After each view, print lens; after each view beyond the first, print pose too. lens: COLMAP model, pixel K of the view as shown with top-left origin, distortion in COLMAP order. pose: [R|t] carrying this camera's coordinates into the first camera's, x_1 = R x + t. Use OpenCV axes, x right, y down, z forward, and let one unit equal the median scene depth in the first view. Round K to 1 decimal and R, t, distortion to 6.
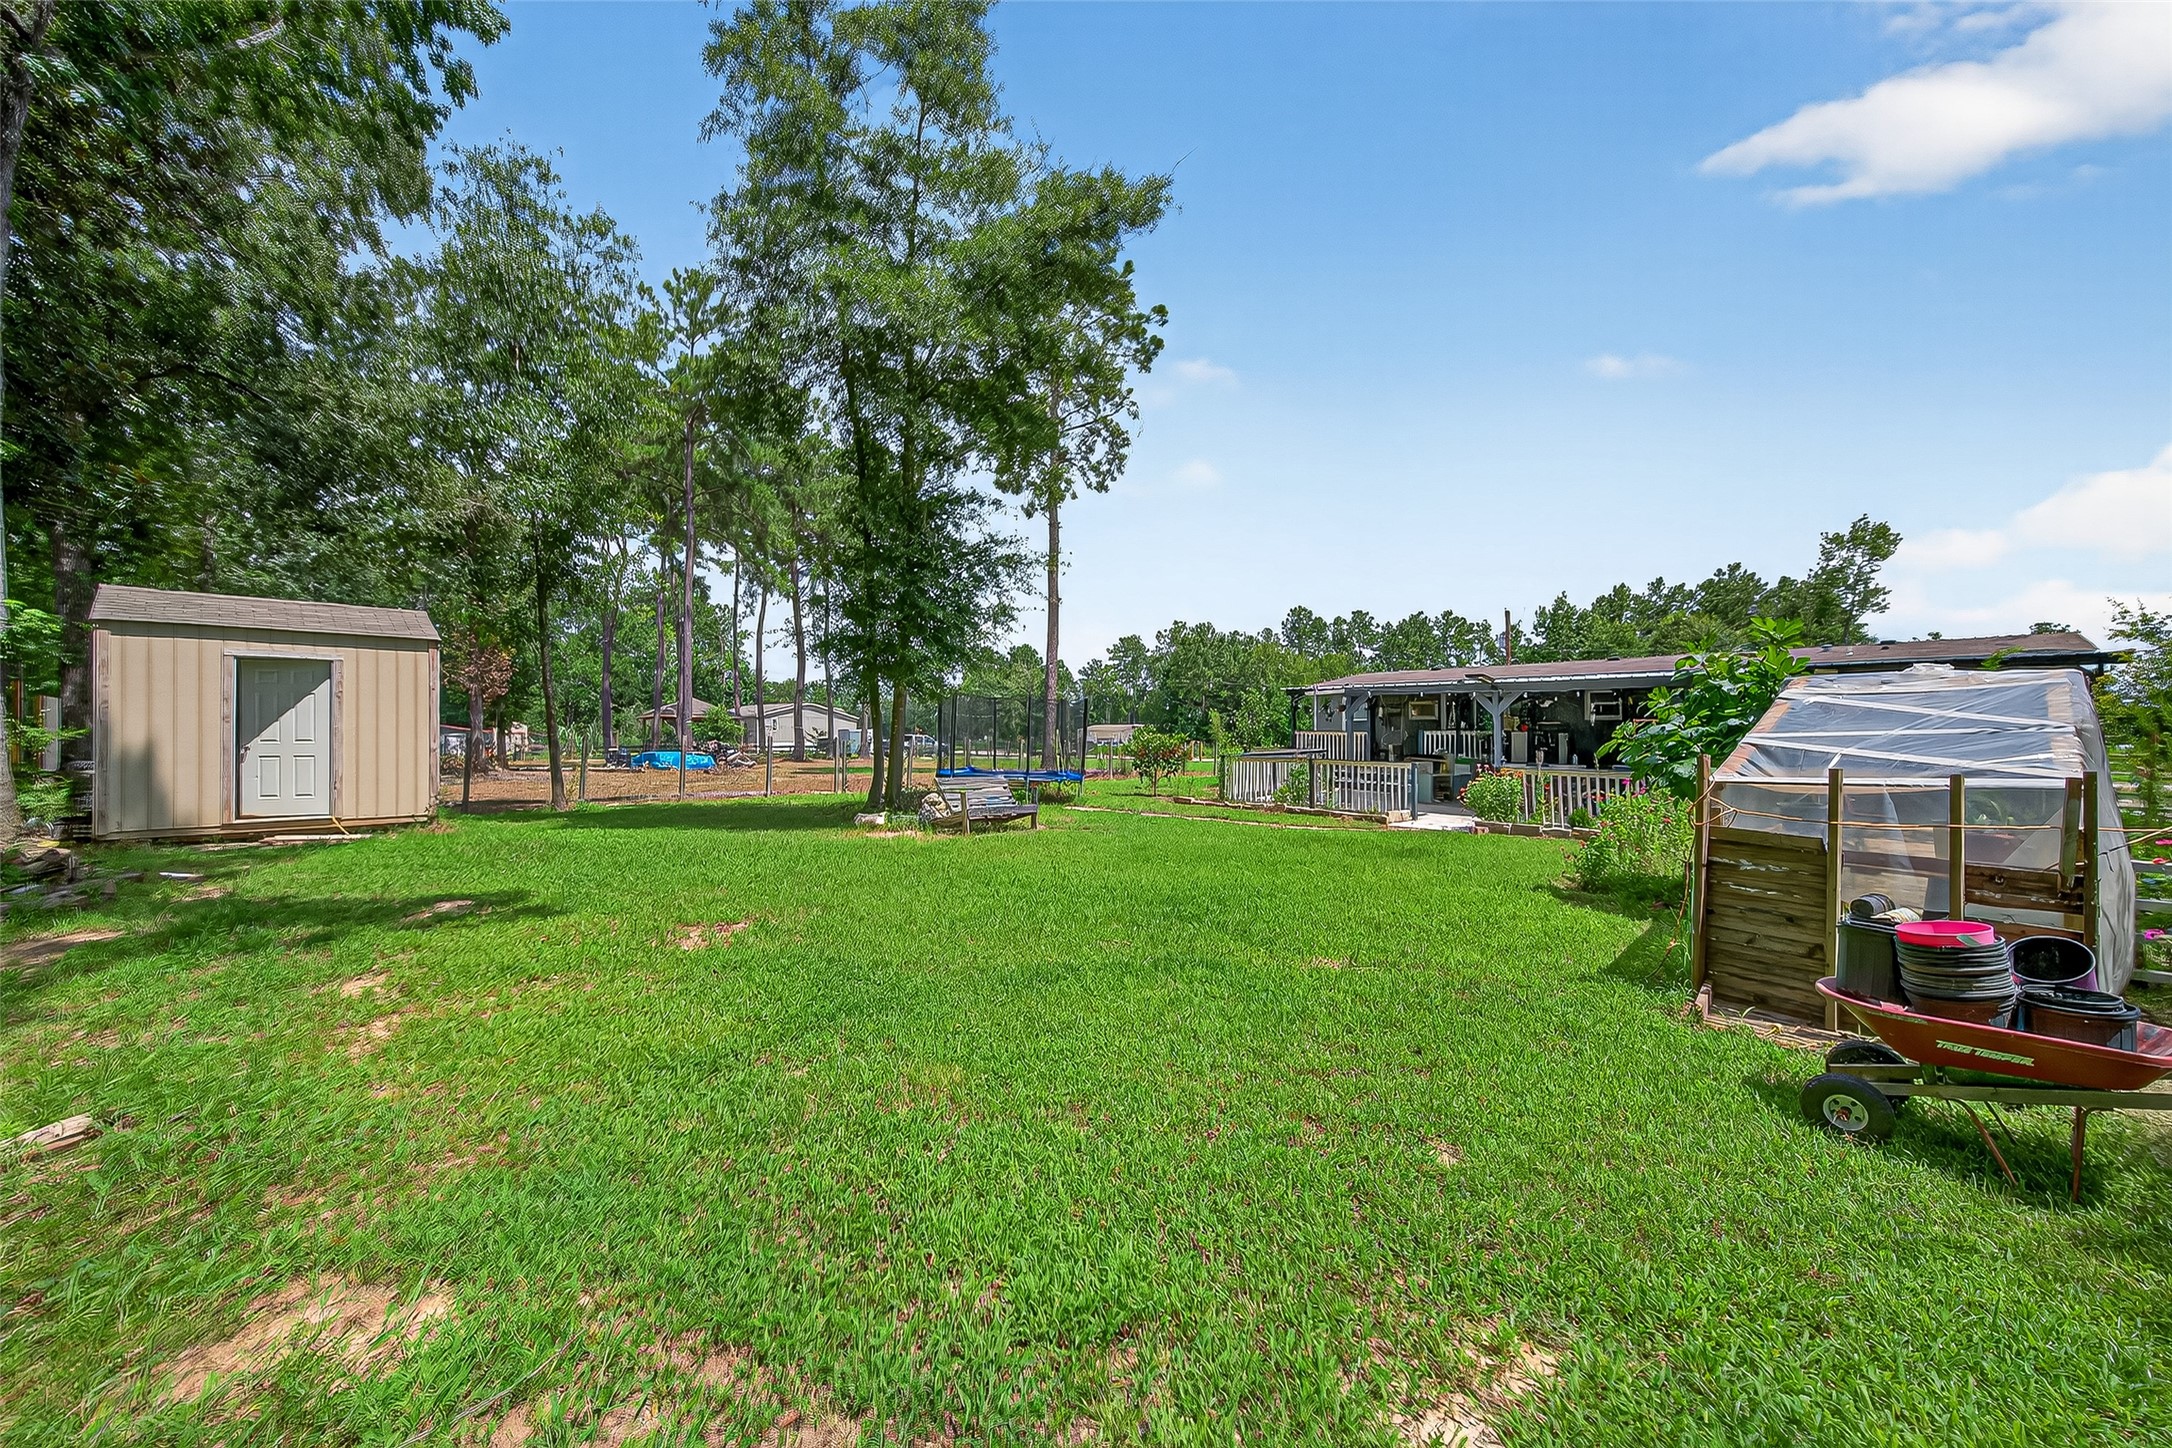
lens RADIAL K [[846.2, 0, 1083.1], [0, 846.2, 730.6], [0, 0, 1]] dist [-0.000155, 0.000382]
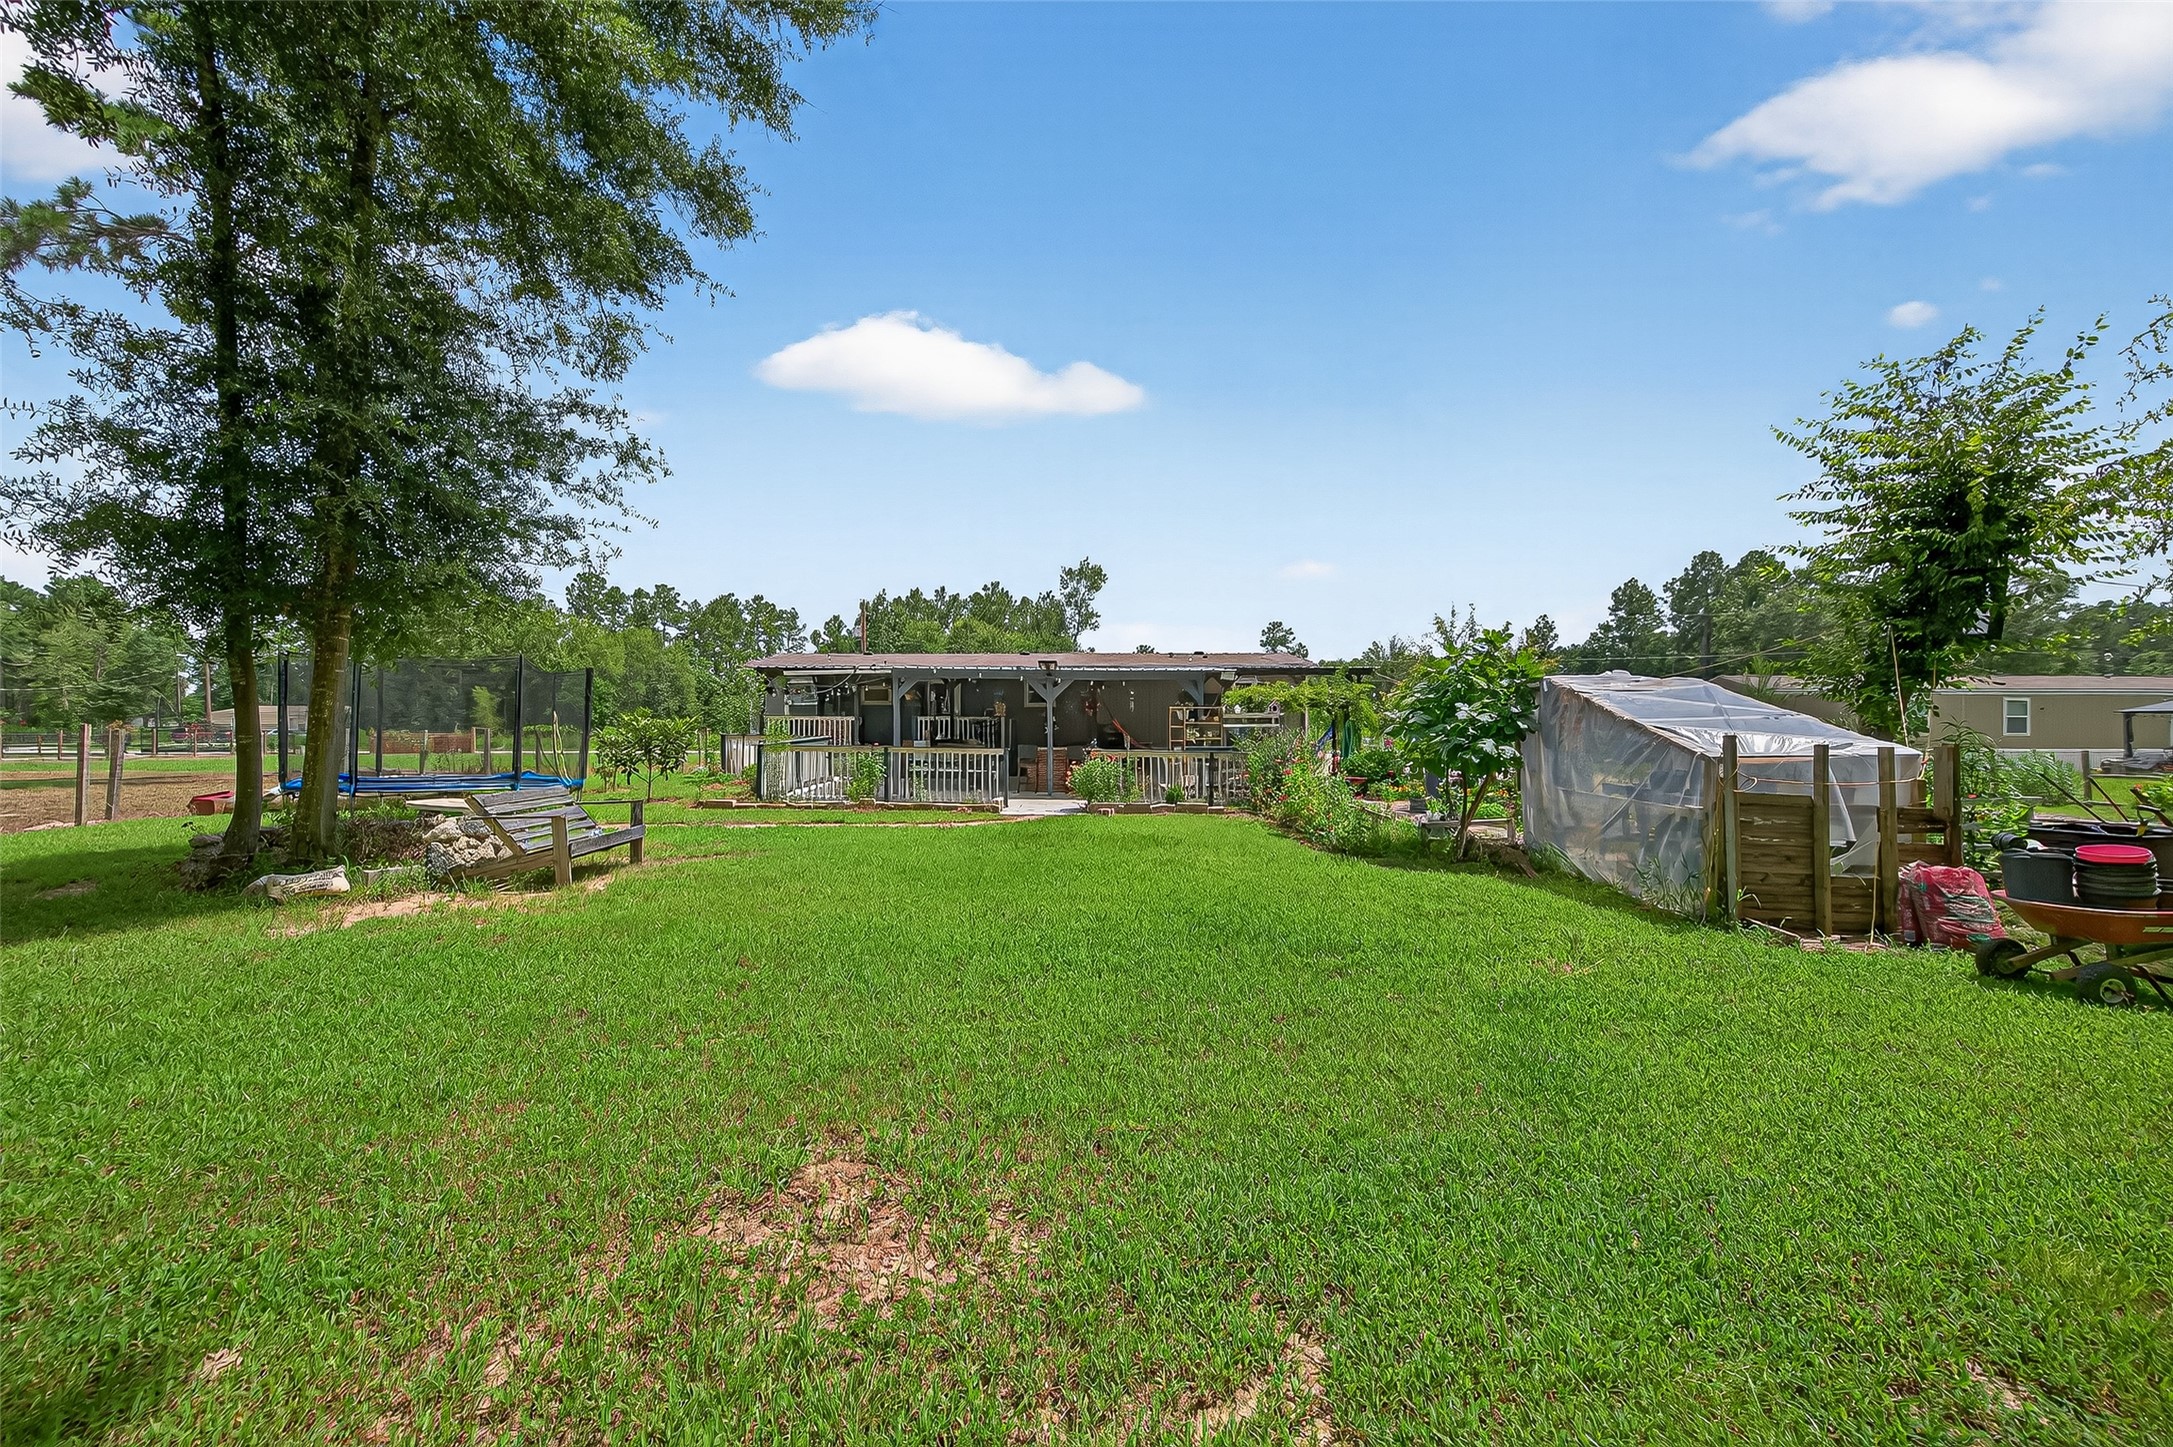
lens RADIAL K [[846.6, 0, 1090.0], [0, 846.6, 723.6], [0, 0, 1]] dist [-0.000155, 0.000382]
pose [[0.685467, -0.003446, 0.728096, -0.086012], [-0.003696, 0.999959, 0.008212, 0.000561], [-0.728095, -0.008320, 0.685426, 0.088063]]
